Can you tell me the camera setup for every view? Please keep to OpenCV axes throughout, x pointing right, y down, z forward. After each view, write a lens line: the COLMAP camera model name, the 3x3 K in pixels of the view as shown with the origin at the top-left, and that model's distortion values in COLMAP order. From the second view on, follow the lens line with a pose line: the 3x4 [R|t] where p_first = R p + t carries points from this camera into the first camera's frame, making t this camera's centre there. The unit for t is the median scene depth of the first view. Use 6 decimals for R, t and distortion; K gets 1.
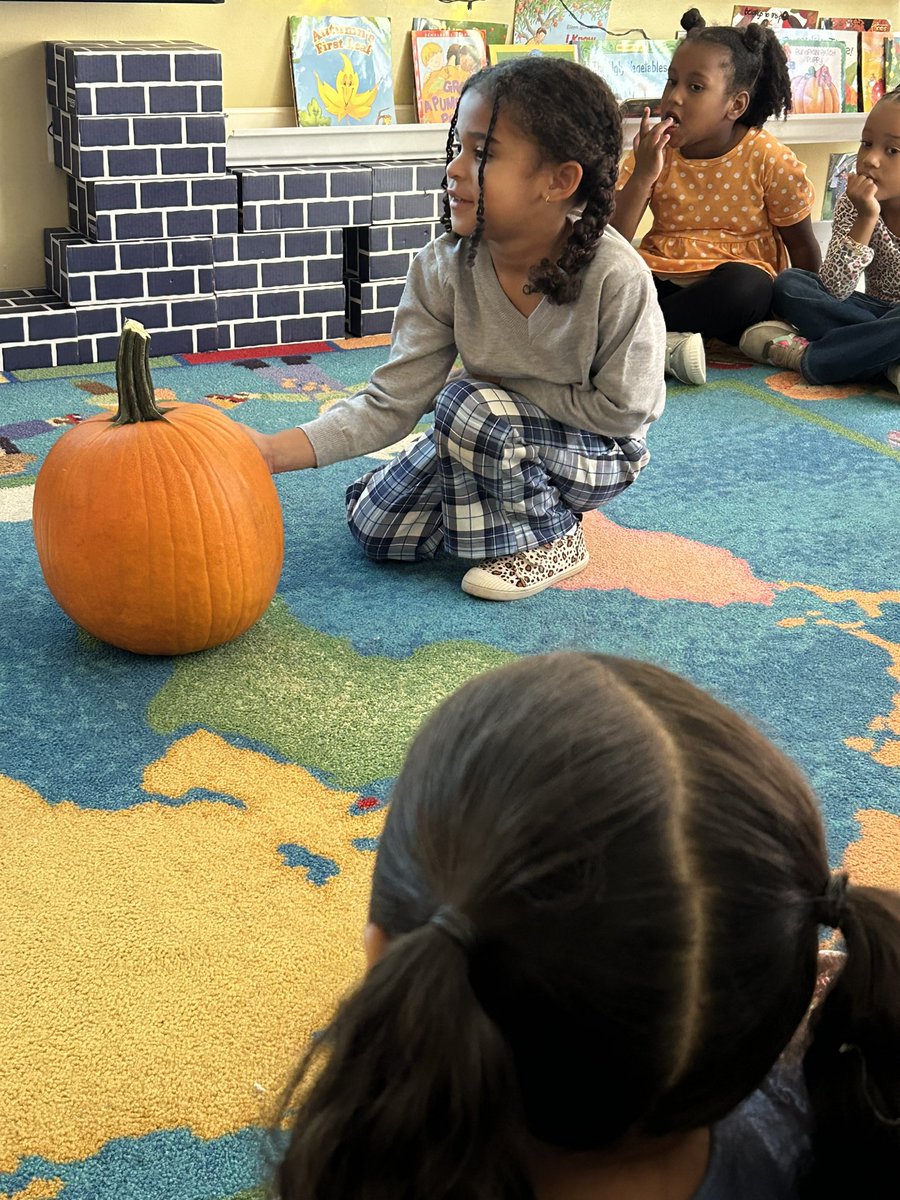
lens RADIAL K [[1699.1, 0, 469.5], [0, 1699.1, 625.5], [0, 0, 1]] dist [0.201910, -0.706046]
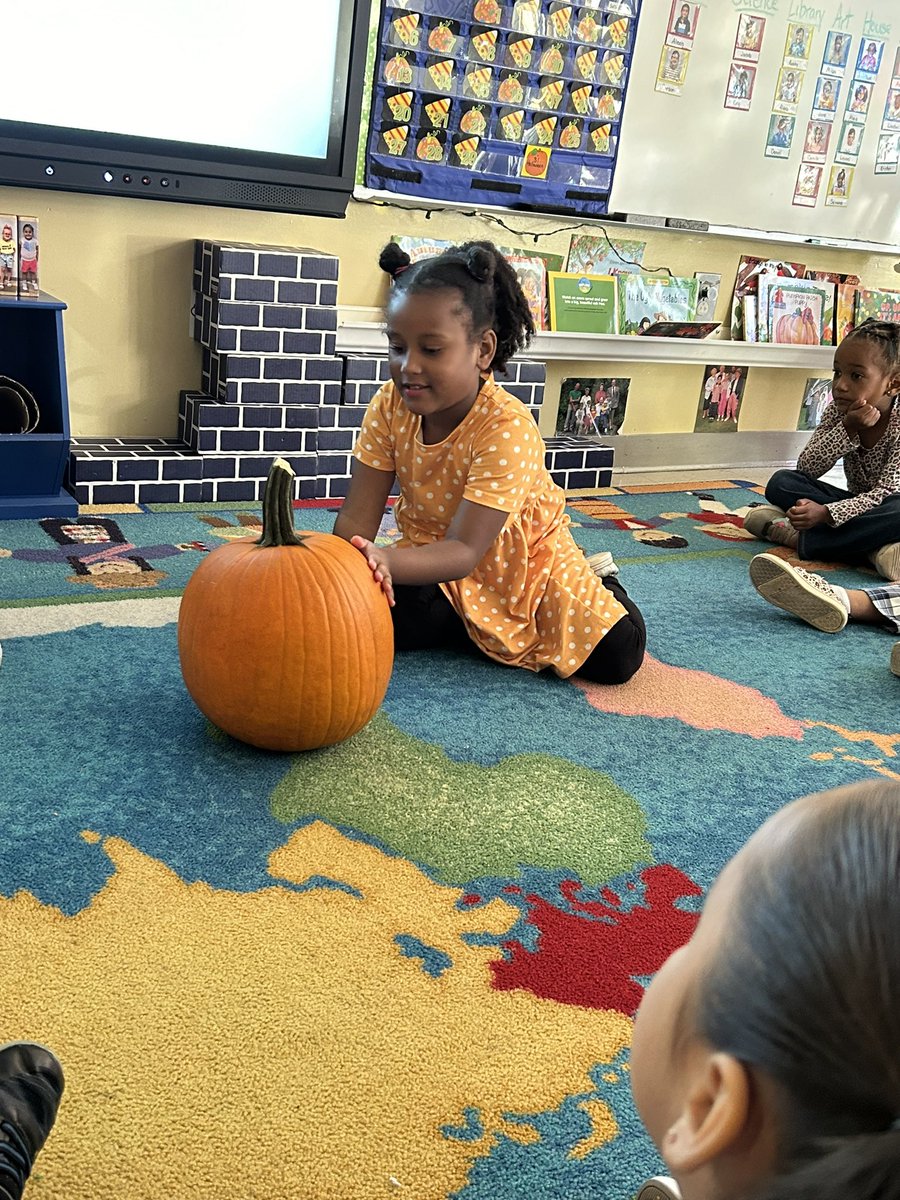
lens RADIAL K [[1302.2, 0, 451.3], [0, 1302.2, 610.3], [0, 0, 1]] dist [0.147002, -0.412962]
pose [[0.997820, 0.063509, 0.017922, -0.085235], [-0.061453, 0.993257, -0.098307, 0.002884], [-0.024044, 0.096991, 0.994995, 0.123163]]
